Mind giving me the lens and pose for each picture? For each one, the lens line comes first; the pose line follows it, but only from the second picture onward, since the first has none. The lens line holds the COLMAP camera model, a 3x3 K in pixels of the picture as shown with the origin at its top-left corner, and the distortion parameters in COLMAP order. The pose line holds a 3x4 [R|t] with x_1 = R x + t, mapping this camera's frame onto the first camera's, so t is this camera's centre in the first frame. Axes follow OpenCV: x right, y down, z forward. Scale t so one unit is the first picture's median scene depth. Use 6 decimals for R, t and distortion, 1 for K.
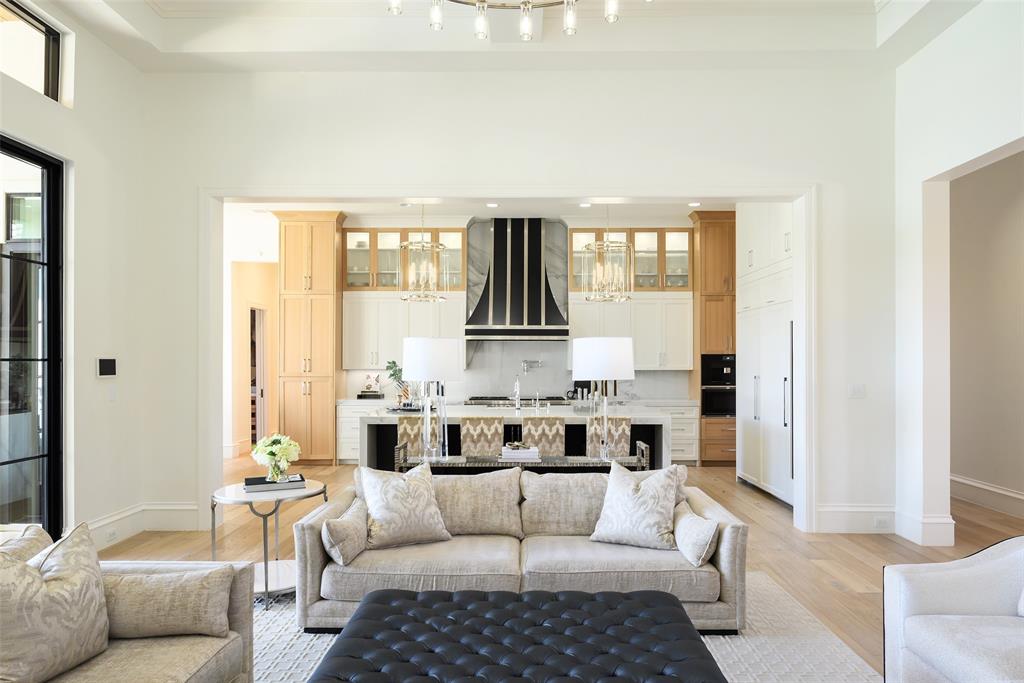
lens RADIAL K [[629.8, 0, 519.5], [0, 629.8, 357.7], [0, 0, 1]] dist [0.000741, 0.002812]
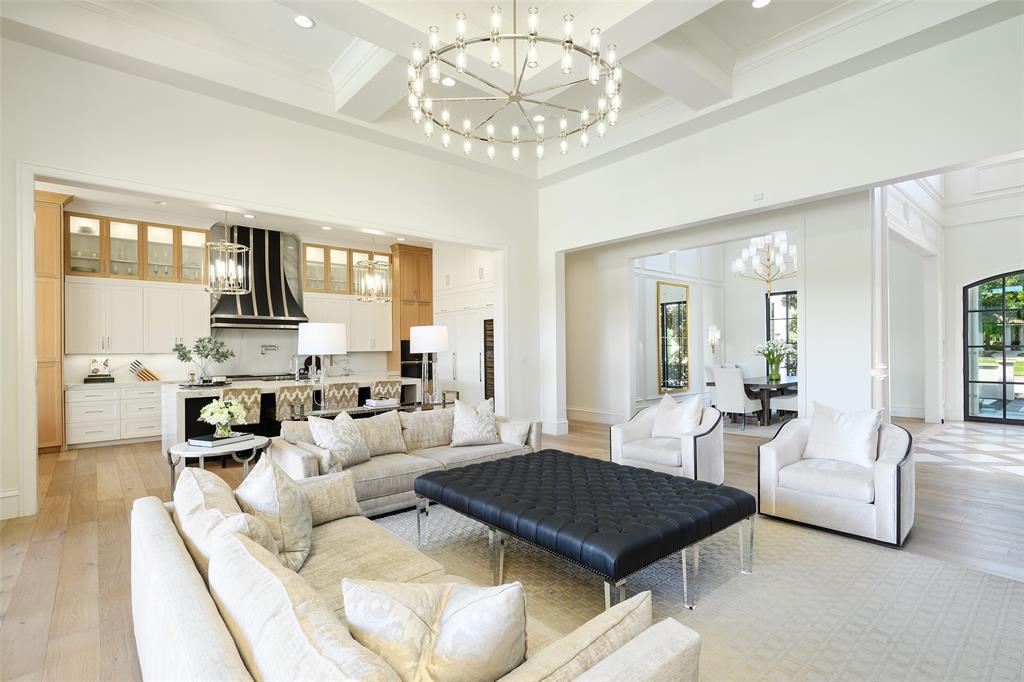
lens RADIAL K [[489.4, 0, 511.1], [0, 489.4, 346.0], [0, 0, 1]] dist [-0.003679, -0.000111]
pose [[0.757292, -0.002869, 0.653070, -0.257628], [0.003596, 0.999994, 0.000223, 0.008660], [-0.653067, 0.002180, 0.757297, -0.039473]]
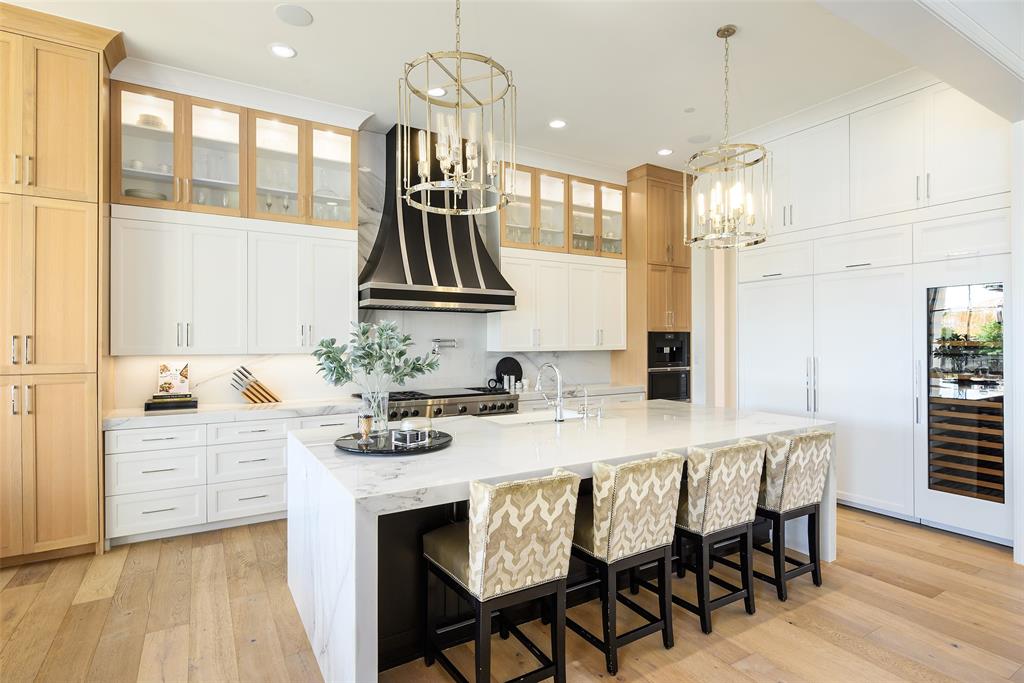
lens RADIAL K [[498.4, 0, 512.4], [0, 498.4, 339.1], [0, 0, 1]] dist [-0.002499, -0.000089]
pose [[0.848080, 0.000793, 0.529868, -0.224332], [-0.001097, 0.999999, 0.000258, 0.004546], [-0.529867, -0.000800, 0.848080, 0.498384]]
